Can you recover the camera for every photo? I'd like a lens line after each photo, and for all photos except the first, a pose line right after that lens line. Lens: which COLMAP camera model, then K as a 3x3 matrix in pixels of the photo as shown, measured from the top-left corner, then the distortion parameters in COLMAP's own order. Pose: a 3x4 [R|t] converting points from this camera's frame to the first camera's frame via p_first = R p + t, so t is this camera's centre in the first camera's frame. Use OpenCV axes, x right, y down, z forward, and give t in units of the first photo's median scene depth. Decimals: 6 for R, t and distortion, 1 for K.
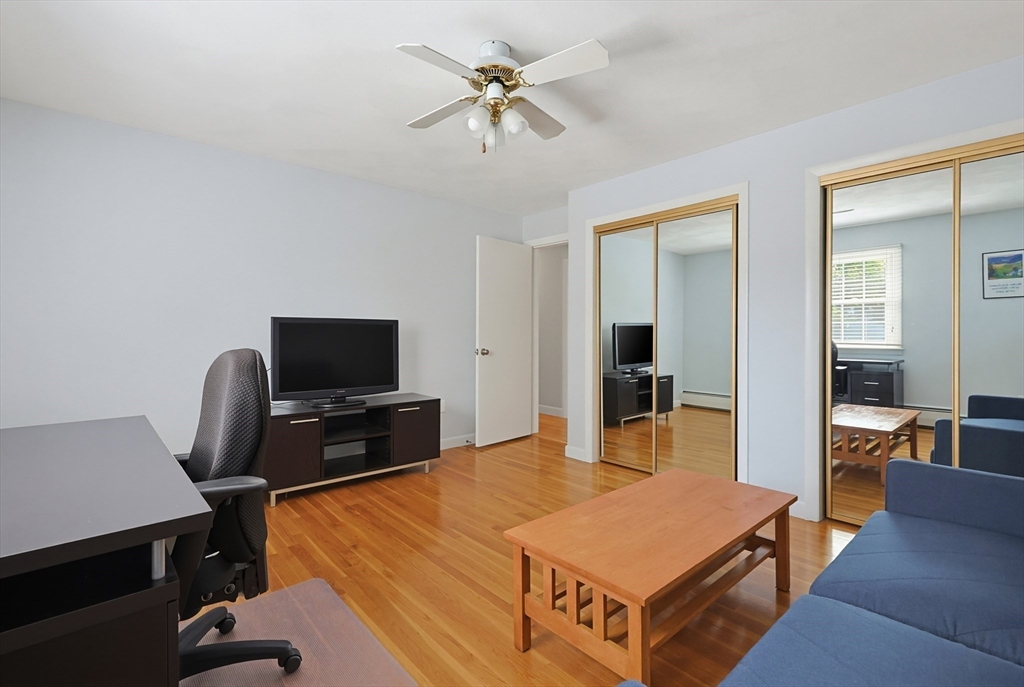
lens RADIAL K [[459.5, 0, 527.3], [0, 459.5, 341.6], [0, 0, 1]] dist [0.054590, 0.000010]
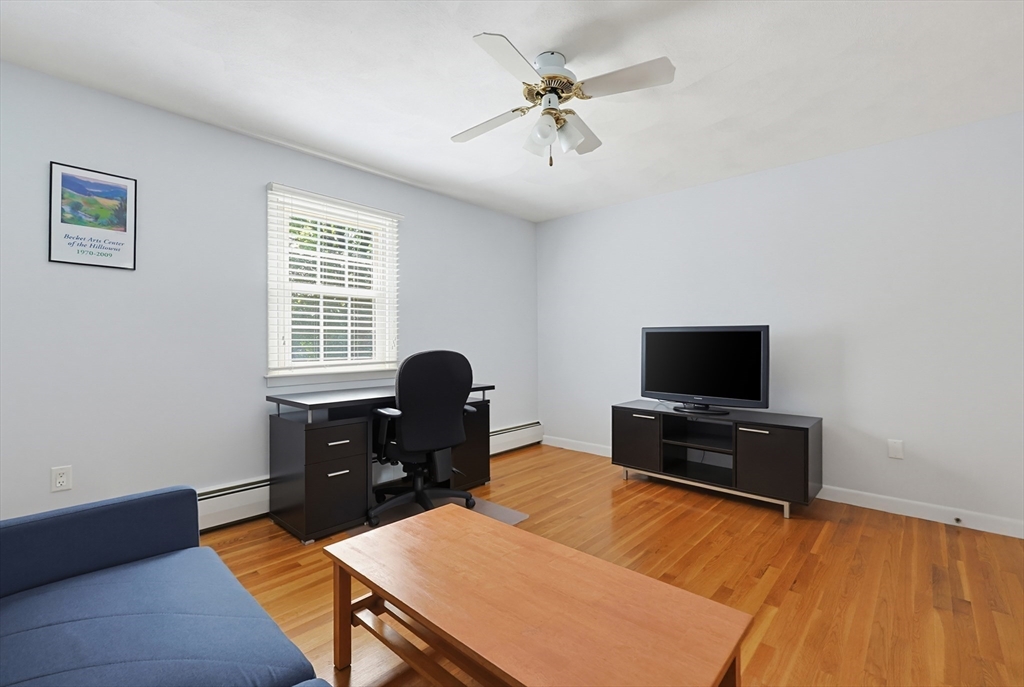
lens RADIAL K [[453.6, 0, 506.6], [0, 453.6, 340.9], [0, 0, 1]] dist [-0.003800, -0.000546]
pose [[0.077550, -0.005019, -0.996976, 0.617779], [-0.008395, 0.999949, -0.005687, -0.011234], [0.996953, 0.008810, 0.077504, 0.551825]]
